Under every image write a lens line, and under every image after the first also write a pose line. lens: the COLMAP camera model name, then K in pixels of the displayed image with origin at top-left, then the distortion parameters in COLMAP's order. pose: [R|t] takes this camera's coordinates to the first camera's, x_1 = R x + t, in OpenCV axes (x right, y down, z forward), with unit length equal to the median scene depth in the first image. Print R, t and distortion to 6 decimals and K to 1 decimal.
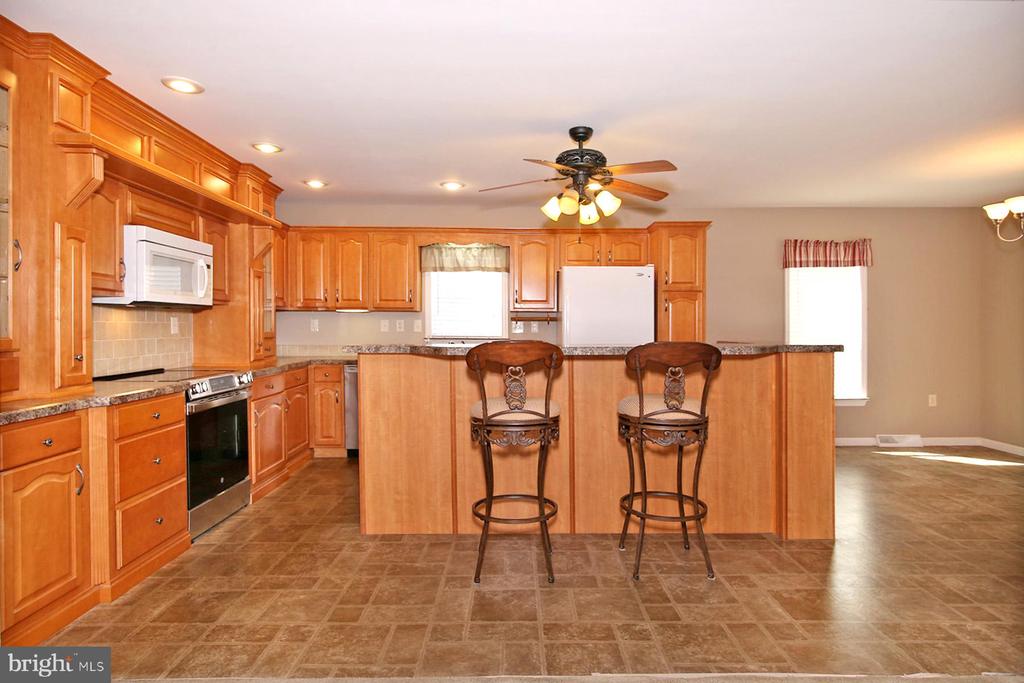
lens RADIAL K [[550.2, 0, 456.0], [0, 550.2, 328.6], [0, 0, 1]] dist [0.003239, 0.000614]
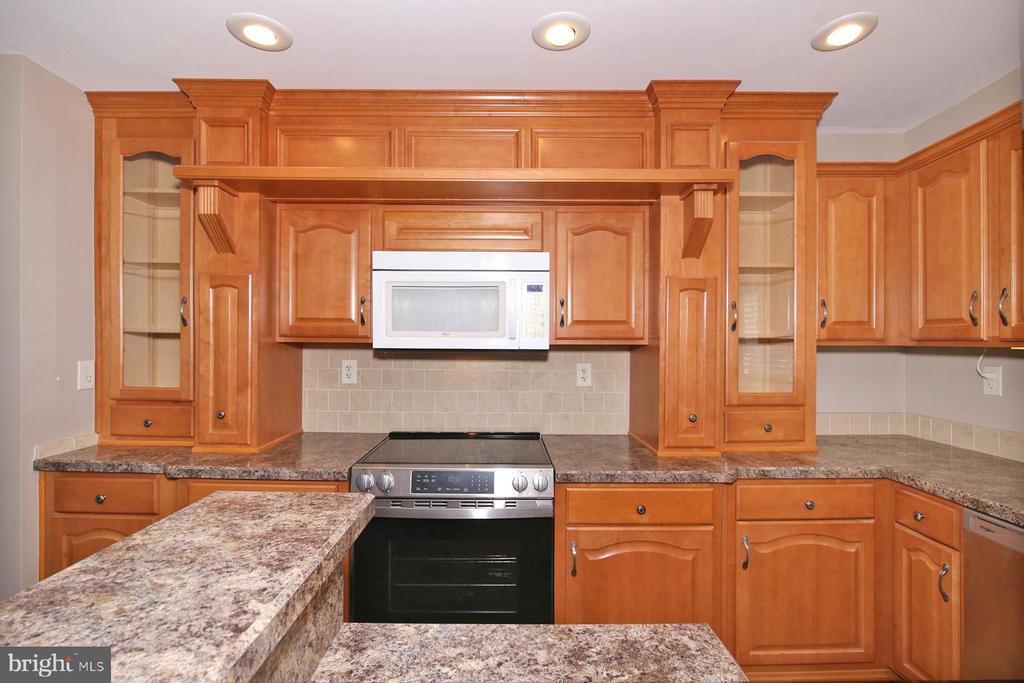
lens RADIAL K [[421.9, 0, 594.7], [0, 421.9, 356.5], [0, 0, 1]] dist [-0.002576, -0.000392]
pose [[0.086004, 0.015886, -0.996168, 0.057599], [-0.012675, 0.999809, 0.014850, -0.048136], [0.996214, 0.011349, 0.086189, 1.208697]]
